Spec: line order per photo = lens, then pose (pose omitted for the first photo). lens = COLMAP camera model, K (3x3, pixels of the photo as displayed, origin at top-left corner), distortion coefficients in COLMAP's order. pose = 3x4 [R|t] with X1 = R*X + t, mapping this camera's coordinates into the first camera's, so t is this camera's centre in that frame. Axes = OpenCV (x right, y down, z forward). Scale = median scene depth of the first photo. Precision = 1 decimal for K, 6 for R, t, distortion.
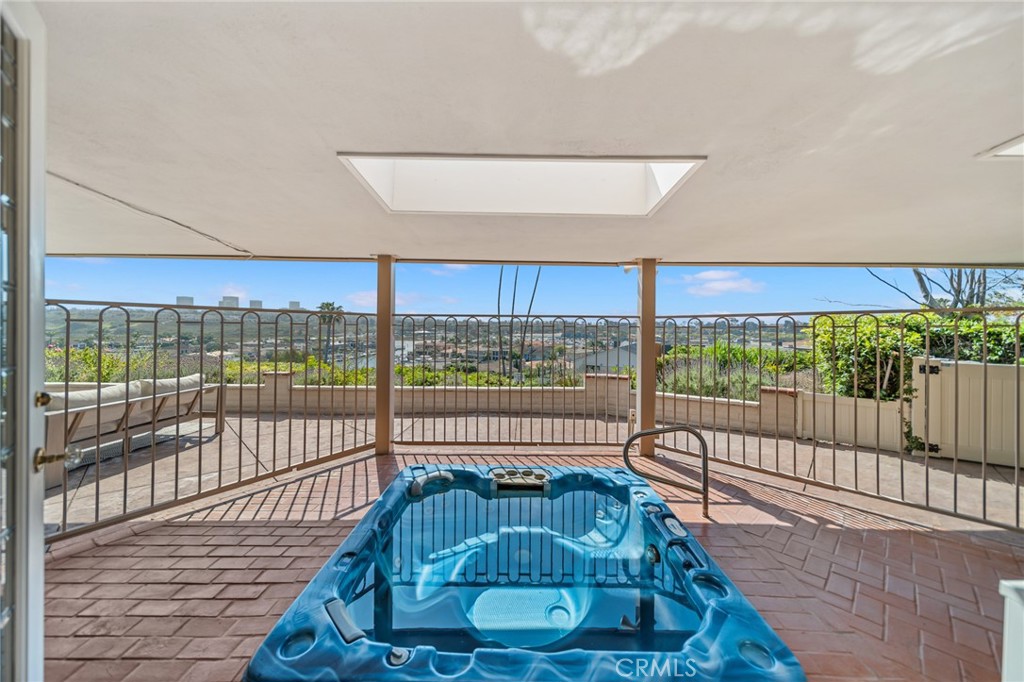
lens RADIAL K [[361.3, 0, 512.3], [0, 361.3, 329.1], [0, 0, 1]] dist [0.000952, 0.000039]
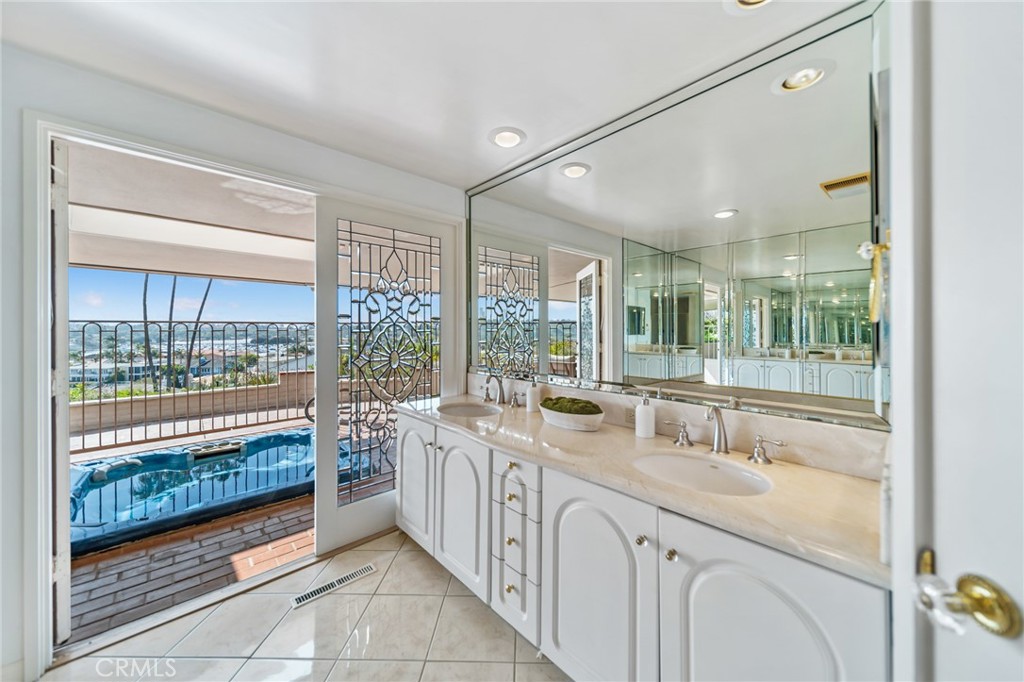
lens RADIAL K [[361.3, 0, 512.3], [0, 361.3, 329.1], [0, 0, 1]] dist [0.000952, 0.000039]
pose [[0.723593, -0.009322, 0.690164, -0.101759], [0.014615, 0.999892, -0.001817, 0.007510], [-0.690073, 0.011401, 0.723650, -0.651902]]
